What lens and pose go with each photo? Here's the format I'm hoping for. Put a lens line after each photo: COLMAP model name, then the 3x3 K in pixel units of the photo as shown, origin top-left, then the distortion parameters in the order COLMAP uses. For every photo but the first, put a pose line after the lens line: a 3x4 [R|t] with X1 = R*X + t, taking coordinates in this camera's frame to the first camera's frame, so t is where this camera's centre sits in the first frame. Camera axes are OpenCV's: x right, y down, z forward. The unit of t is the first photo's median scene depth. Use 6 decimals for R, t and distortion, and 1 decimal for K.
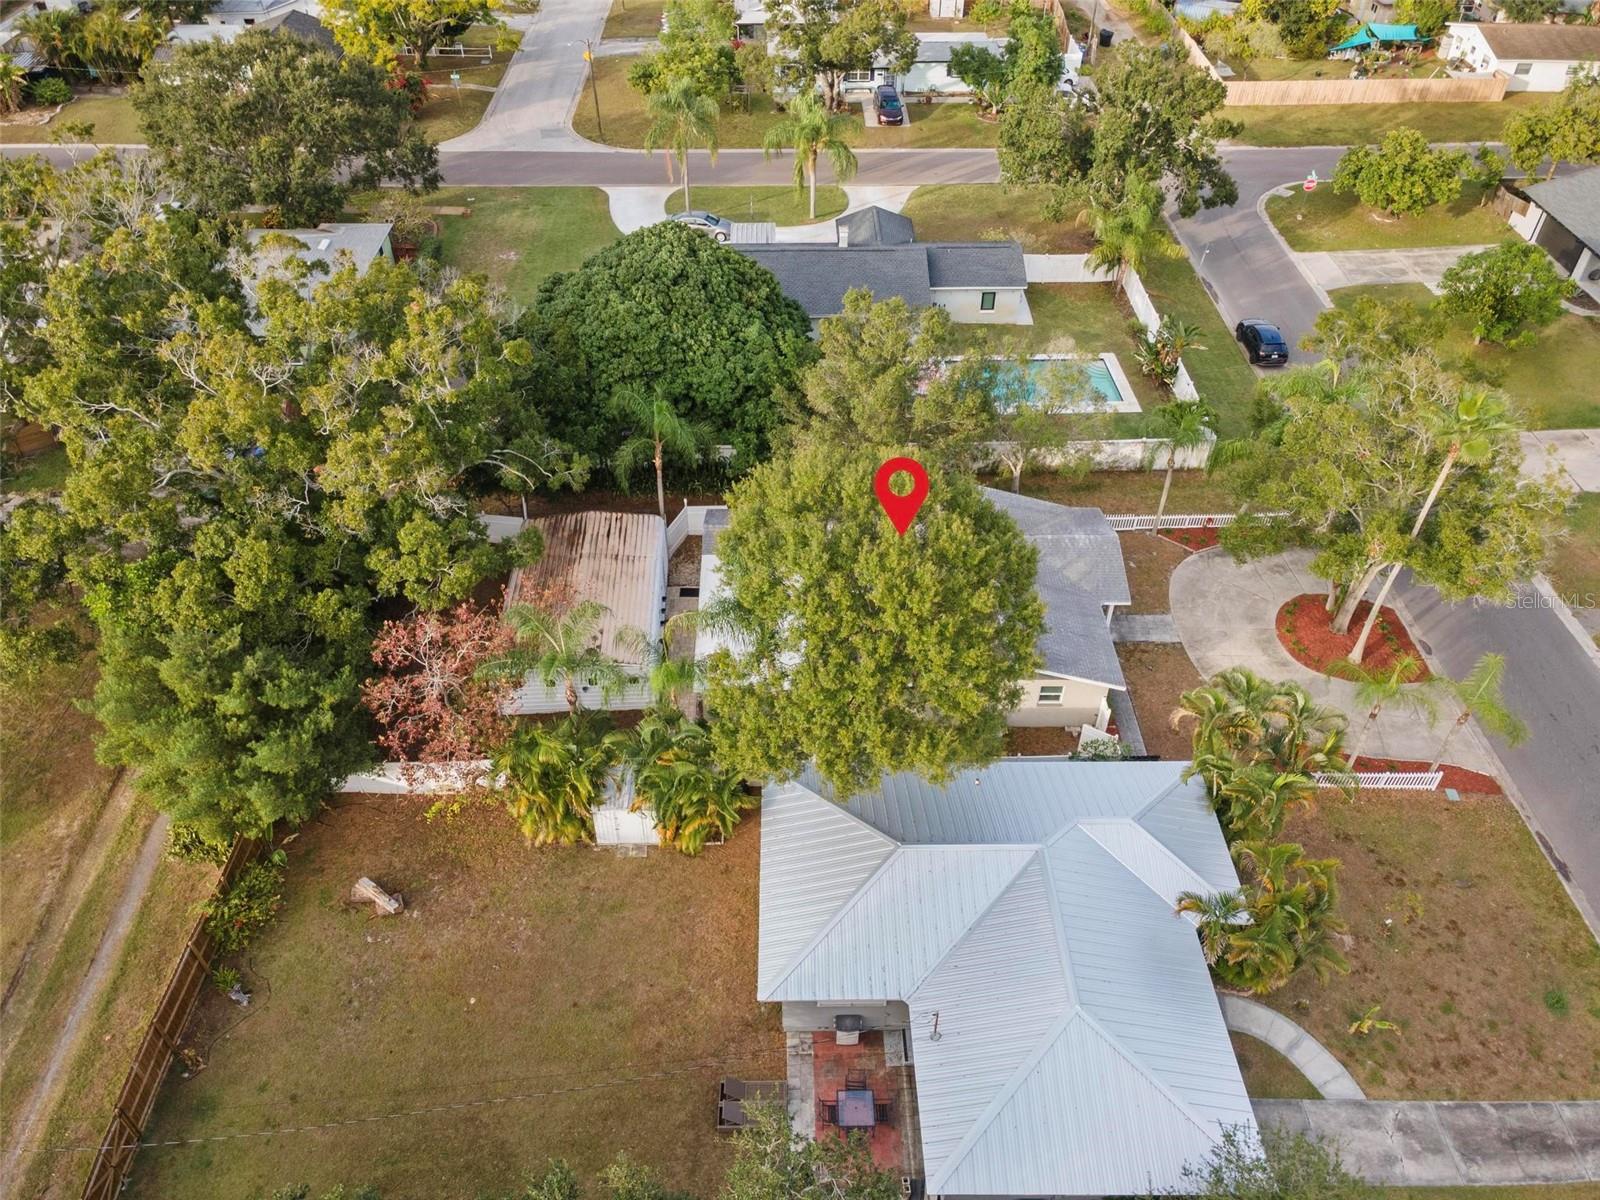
lens RADIAL K [[1126.6, 0, 800.0], [0, 1126.6, 600.0], [0, 0, 1]] dist [0.025353, -0.001986]
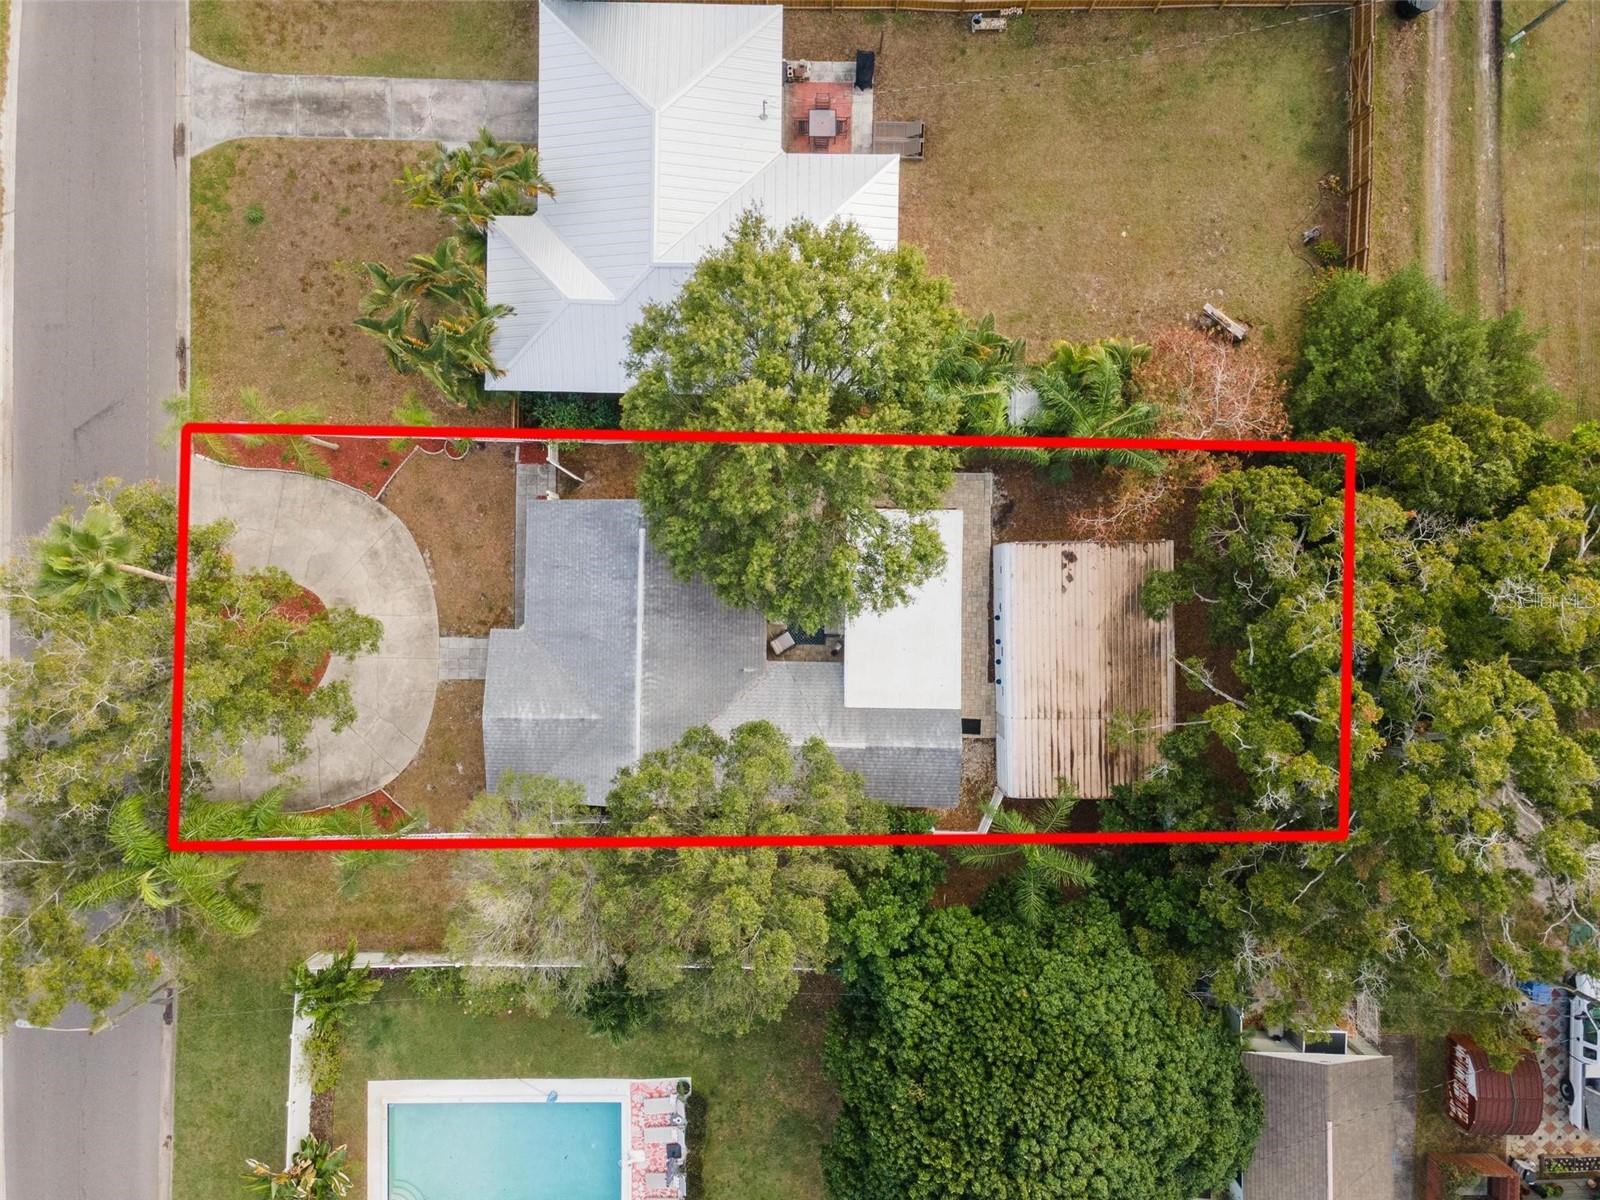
lens RADIAL K [[1126.6, 0, 800.0], [0, 1126.6, 600.0], [0, 0, 1]] dist [0.025353, -0.001986]
pose [[-0.999677, -0.025356, 0.001836, 0.054346], [0.018705, -0.684699, 0.728586, -0.836834], [-0.017216, 0.728385, 0.684952, 0.448515]]
